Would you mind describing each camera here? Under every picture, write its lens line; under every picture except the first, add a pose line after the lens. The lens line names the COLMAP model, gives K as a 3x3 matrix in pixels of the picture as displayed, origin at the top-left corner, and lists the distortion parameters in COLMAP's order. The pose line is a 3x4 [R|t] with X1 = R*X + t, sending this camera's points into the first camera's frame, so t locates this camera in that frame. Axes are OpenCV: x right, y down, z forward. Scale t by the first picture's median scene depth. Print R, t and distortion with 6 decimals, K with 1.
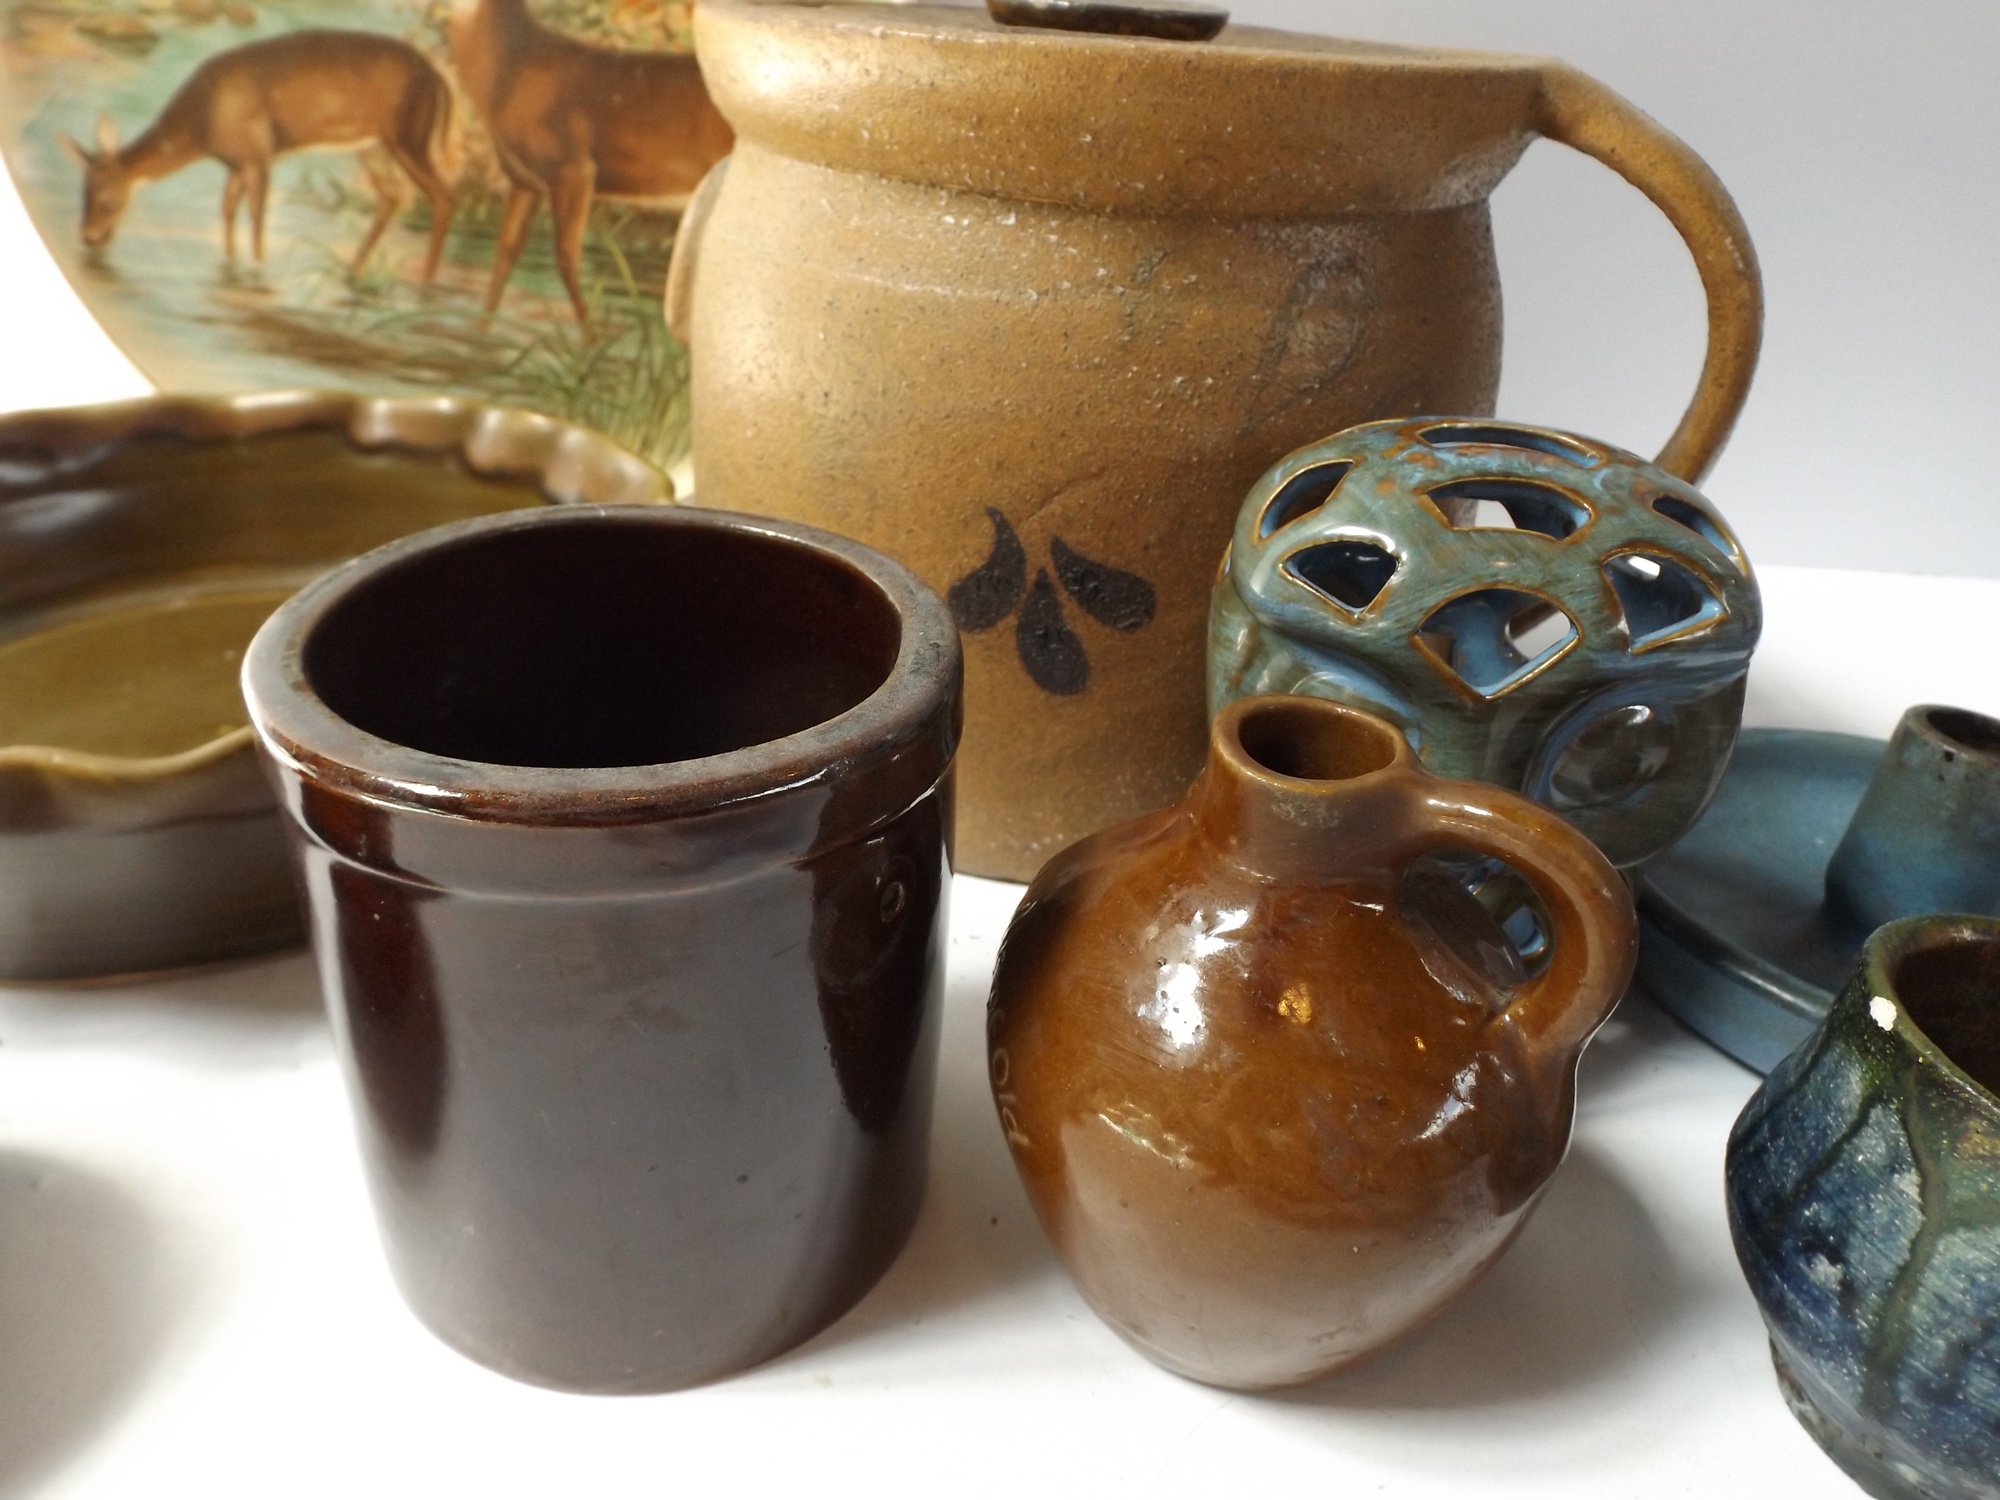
lens RADIAL K [[1406.9, 0, 990.2], [0, 1406.9, 749.4], [0, 0, 1]] dist [0.010177, -0.023362]
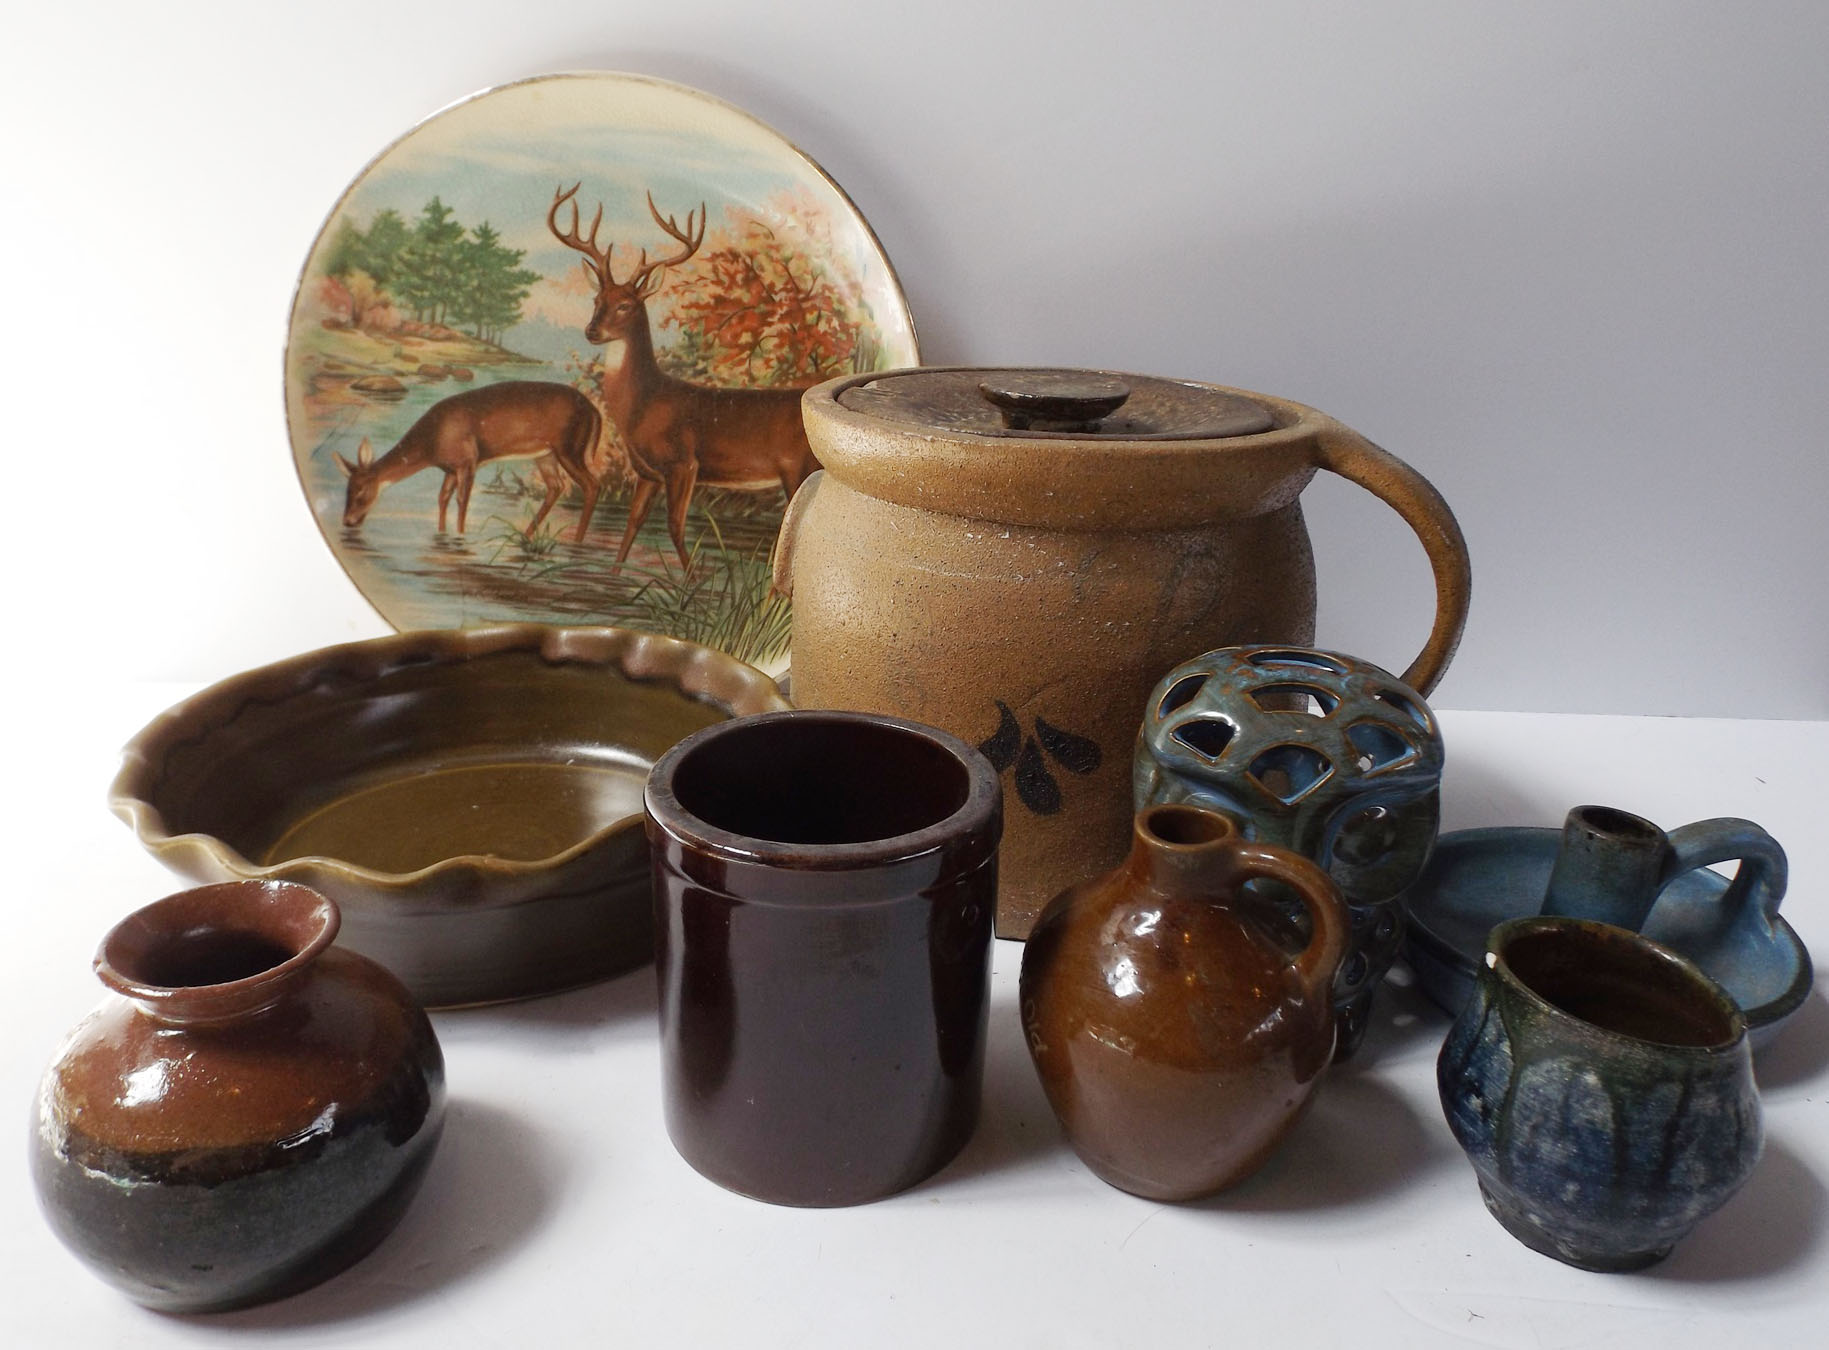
lens RADIAL K [[1395.2, 0, 925.9], [0, 1395.2, 687.0], [0, 0, 1]] dist [-0.000340, -0.014957]
pose [[0.999621, -0.027252, -0.003930, -0.078225], [0.026355, 0.988330, -0.150033, 0.055308], [0.007972, 0.149872, 0.988673, -0.622195]]
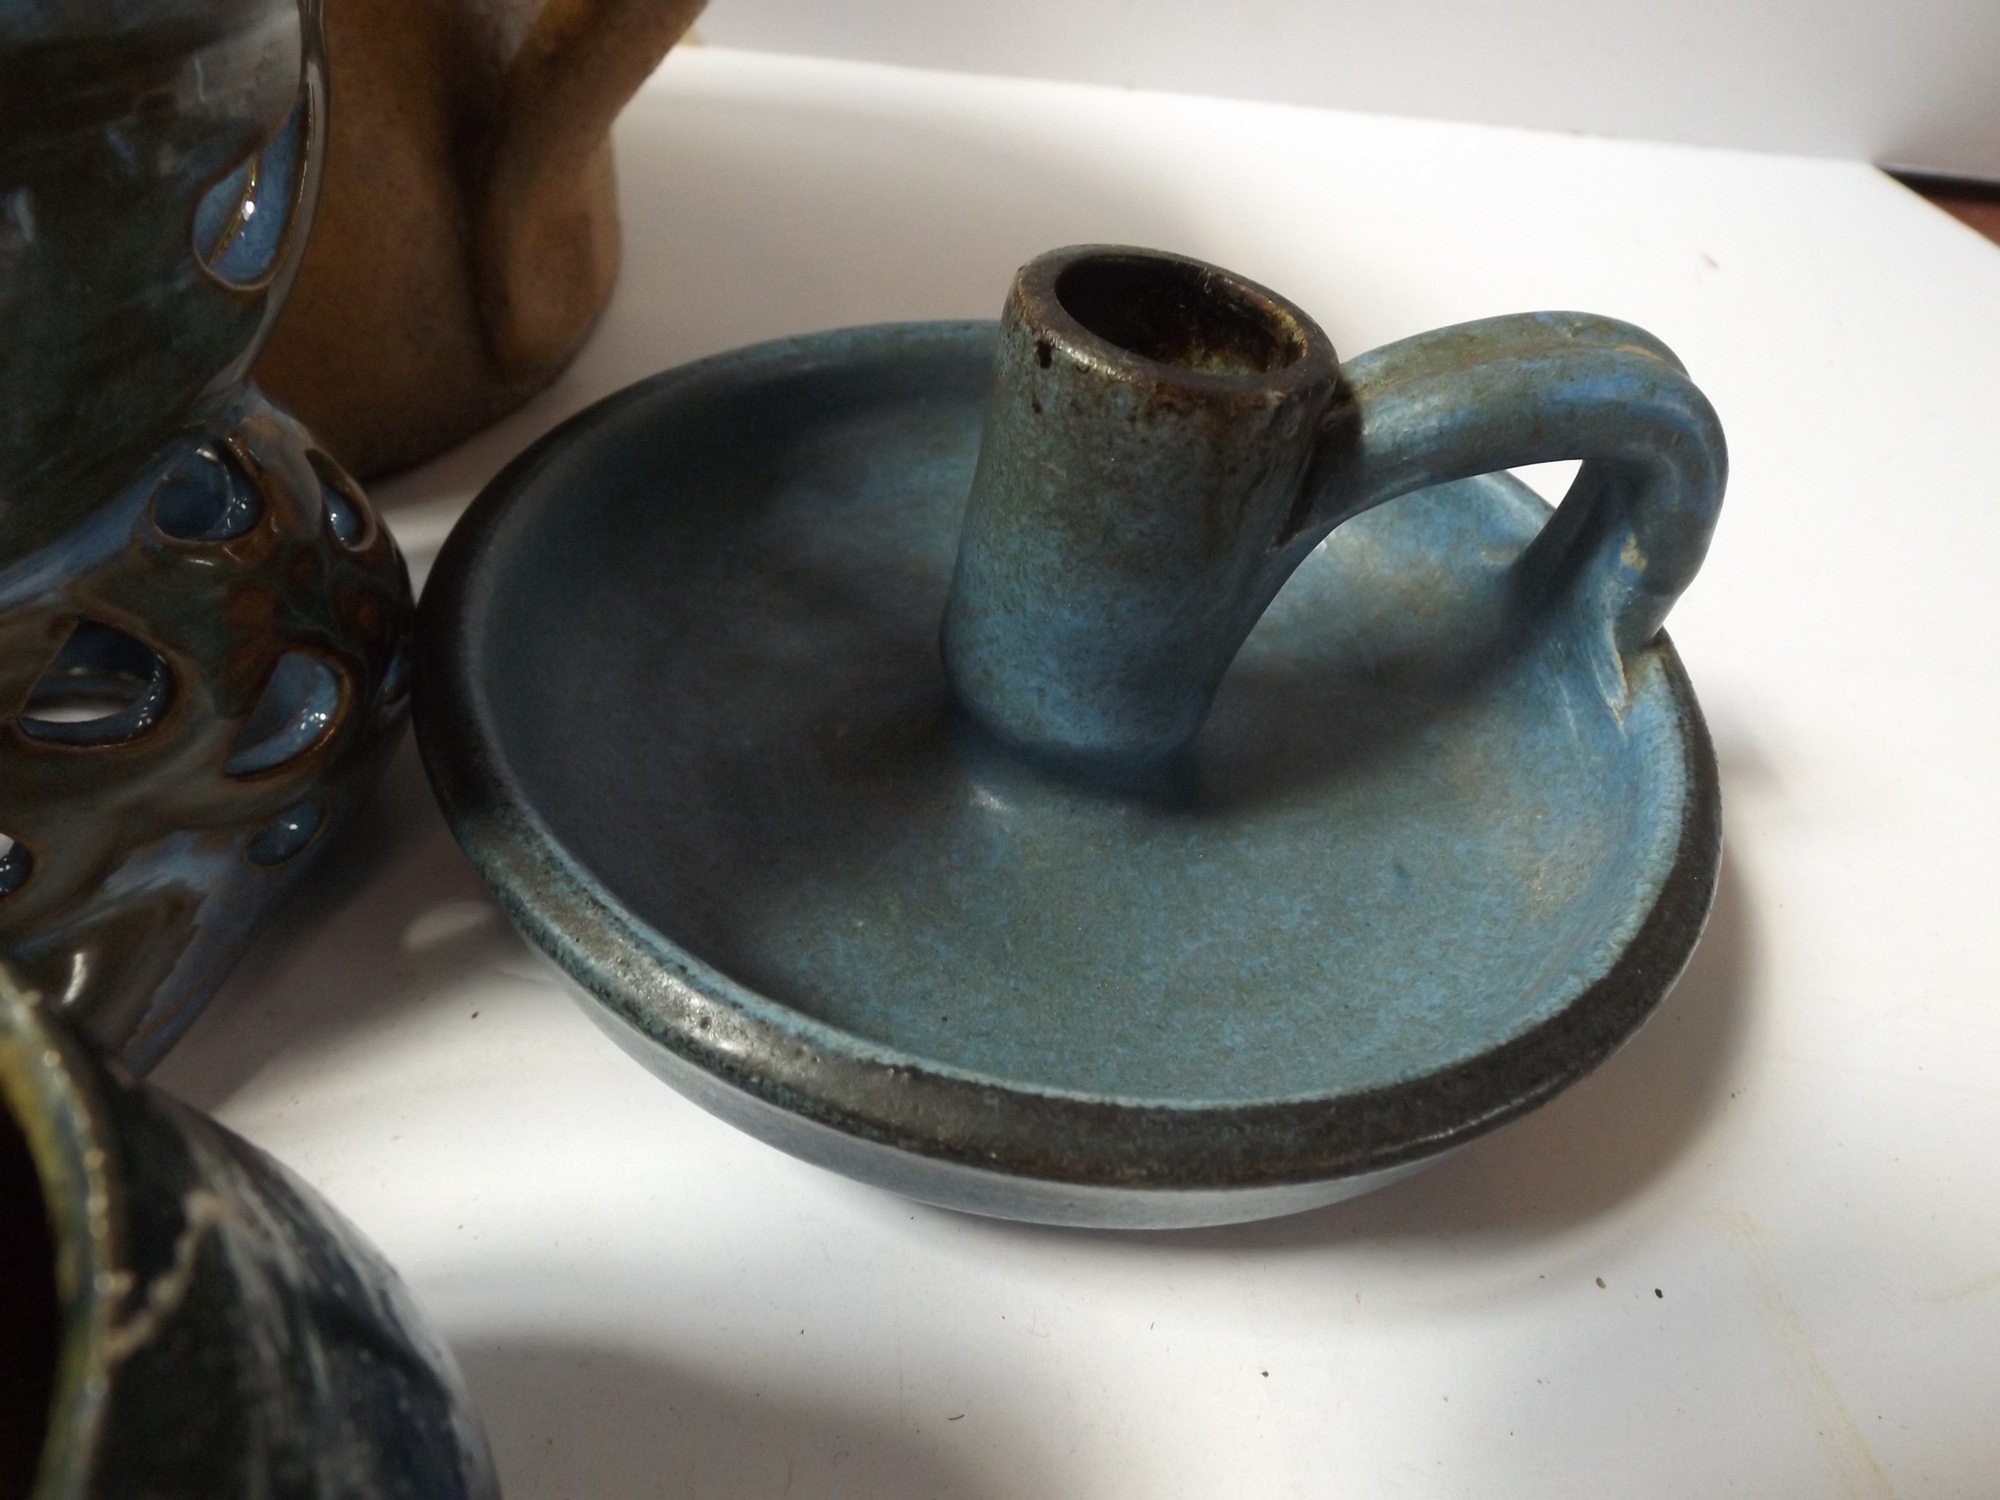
lens RADIAL K [[1406.9, 0, 1001.8], [0, 1406.9, 749.2], [0, 0, 1]] dist [0.010177, -0.023362]
pose [[0.996406, -0.005848, 0.084501, 0.620640], [-0.014439, 0.971283, 0.237487, 0.019706], [-0.083463, -0.237854, 0.967708, 0.544082]]
